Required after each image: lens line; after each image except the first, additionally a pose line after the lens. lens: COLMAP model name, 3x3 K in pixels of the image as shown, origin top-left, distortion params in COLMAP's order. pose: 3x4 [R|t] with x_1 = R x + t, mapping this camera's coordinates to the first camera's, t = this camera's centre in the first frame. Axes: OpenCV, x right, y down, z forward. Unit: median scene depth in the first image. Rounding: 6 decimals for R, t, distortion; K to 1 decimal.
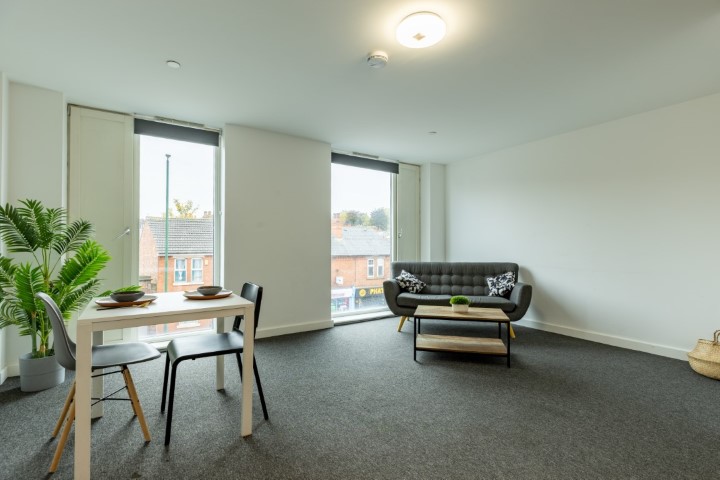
lens RADIAL K [[345.8, 0, 363.6], [0, 345.8, 239.0], [0, 0, 1]] dist [0.009538, -0.000001]
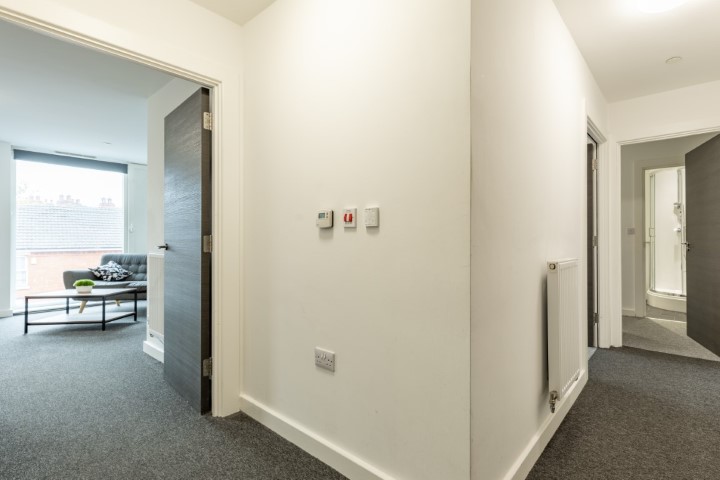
lens RADIAL K [[348.8, 0, 449.3], [0, 348.8, 239.0], [0, 0, 1]] dist [0.001275, 0.000495]
pose [[0.934272, 0.000584, 0.356560, 0.779916], [-0.006391, 0.999865, 0.015110, -0.006274], [-0.356503, -0.016396, 0.934150, -0.472606]]
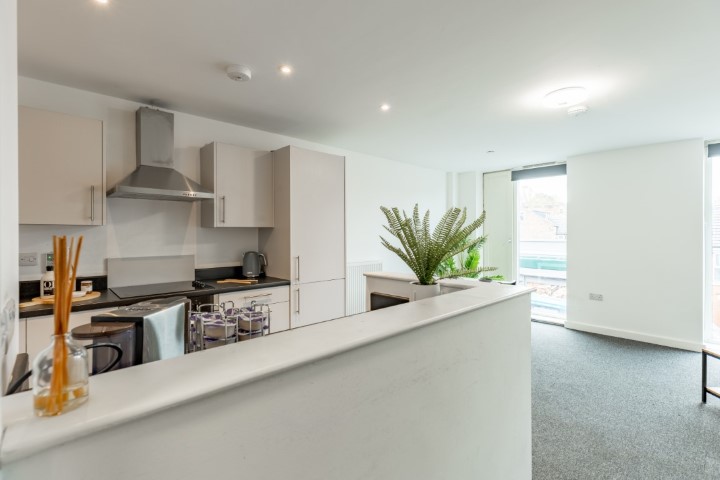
lens RADIAL K [[320.5, 0, 344.2], [0, 320.5, 236.2], [0, 0, 1]] dist [-0.002366, 0.000216]
pose [[0.129618, 0.005924, -0.991546, 0.577301], [0.021790, 0.999724, 0.008821, -0.060461], [0.991325, -0.022749, 0.129453, 0.022407]]
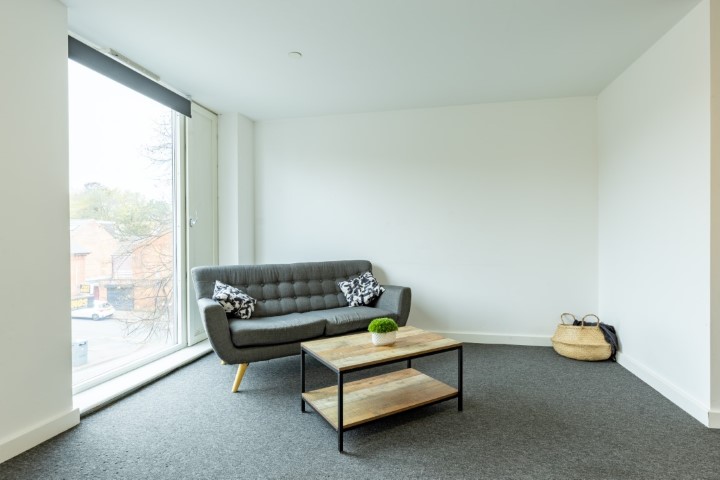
lens RADIAL K [[367.5, 0, 360.0], [0, 367.5, 240.0], [0, 0, 1]] dist [-0.012031, -0.000252]
pose [[0.711013, -0.010506, 0.703100, -0.159883], [-0.003556, 0.999822, 0.018536, 0.008403], [-0.703170, -0.015680, 0.710849, 0.414349]]
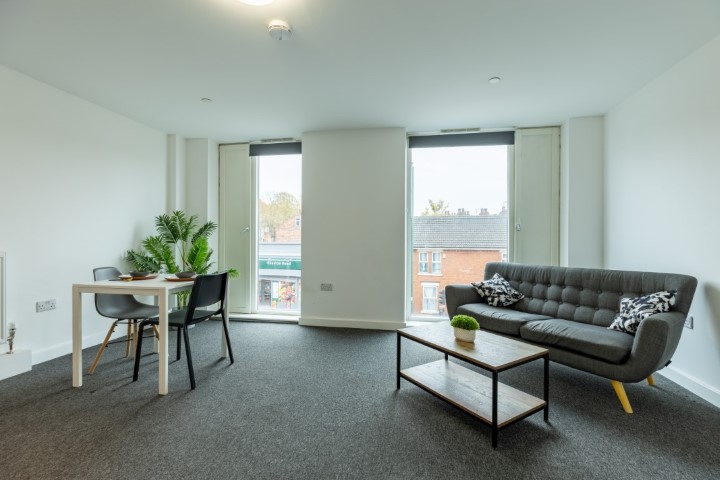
lens RADIAL K [[337.0, 0, 352.3], [0, 337.0, 238.0], [0, 0, 1]] dist [0.001446, 0.000061]
pose [[0.708668, -0.000376, -0.705542, 0.432824], [0.007668, 0.999945, 0.007170, 0.005221], [0.705500, -0.010491, 0.708632, 0.283306]]
